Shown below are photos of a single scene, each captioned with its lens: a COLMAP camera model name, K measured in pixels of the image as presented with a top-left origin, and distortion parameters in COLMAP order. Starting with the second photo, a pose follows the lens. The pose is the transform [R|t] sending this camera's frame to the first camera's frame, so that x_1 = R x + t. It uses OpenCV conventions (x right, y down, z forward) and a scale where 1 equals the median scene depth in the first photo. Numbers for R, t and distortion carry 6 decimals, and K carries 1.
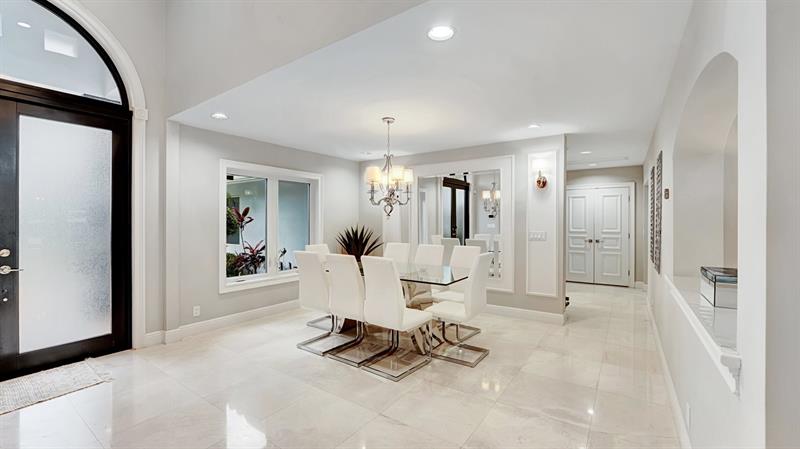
lens RADIAL K [[327.9, 0, 399.5], [0, 327.9, 225.3], [0, 0, 1]] dist [-0.019406, 0.000522]
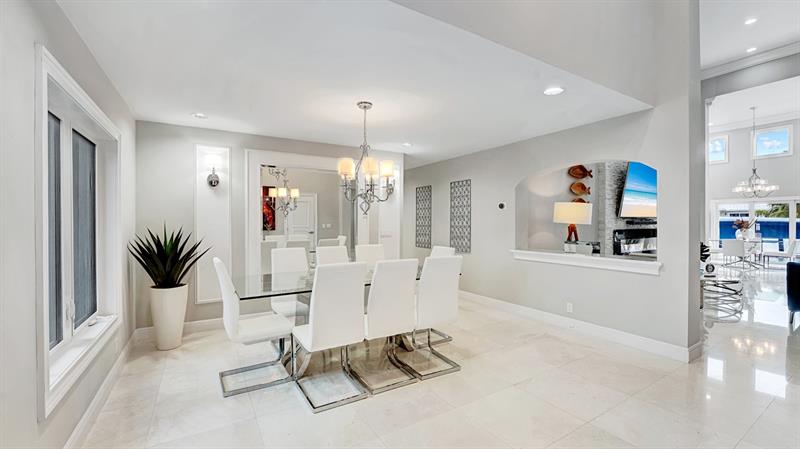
lens RADIAL K [[327.9, 0, 399.5], [0, 327.9, 225.3], [0, 0, 1]] dist [-0.019406, 0.000522]
pose [[0.411630, -0.009568, 0.911301, -0.740617], [0.007103, 0.999948, 0.007291, -0.004531], [-0.911323, 0.003472, 0.411677, 0.513543]]
